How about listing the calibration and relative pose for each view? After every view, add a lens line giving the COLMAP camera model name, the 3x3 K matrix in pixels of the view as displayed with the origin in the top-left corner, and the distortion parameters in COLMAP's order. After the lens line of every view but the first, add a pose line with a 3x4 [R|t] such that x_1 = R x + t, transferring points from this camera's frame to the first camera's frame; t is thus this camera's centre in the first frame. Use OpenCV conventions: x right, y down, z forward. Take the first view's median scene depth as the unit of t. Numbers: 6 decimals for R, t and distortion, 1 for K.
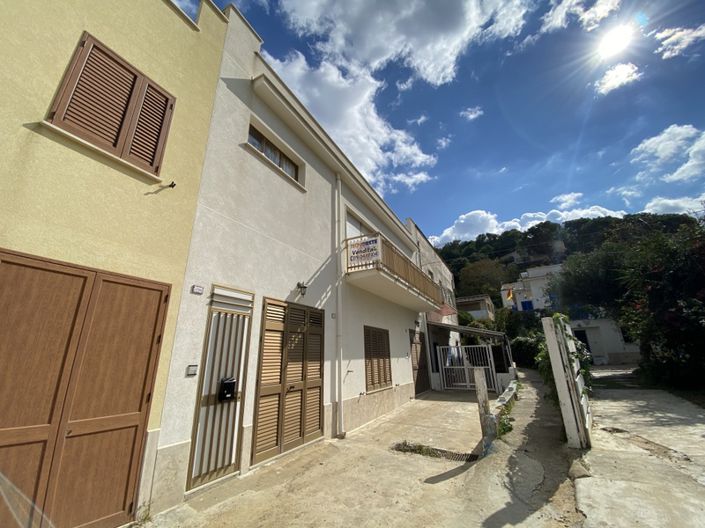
lens RADIAL K [[286.0, 0, 360.0], [0, 286.0, 258.2], [0, 0, 1]] dist [0.002693, -0.012489]
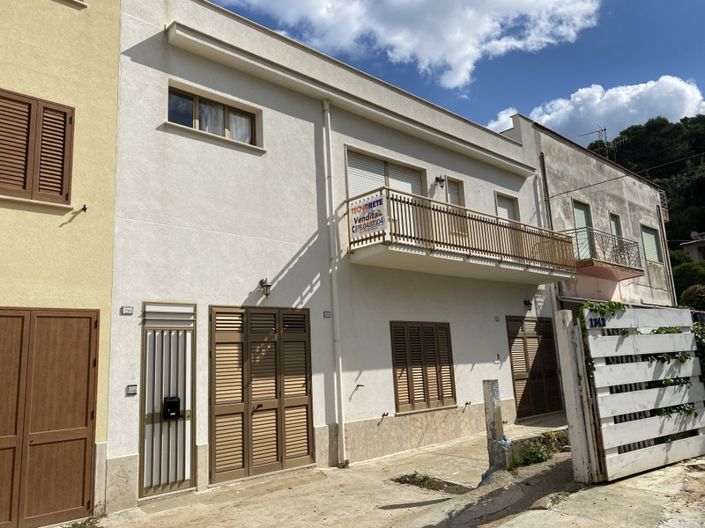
lens RADIAL K [[538.6, 0, 358.0], [0, 538.6, 249.7], [0, 0, 1]] dist [-0.002134, 0.007991]
pose [[0.950307, -0.090958, -0.297730, 0.638026], [0.130212, 0.984824, 0.114745, -0.172990], [0.282775, -0.147811, 0.947729, -0.416847]]
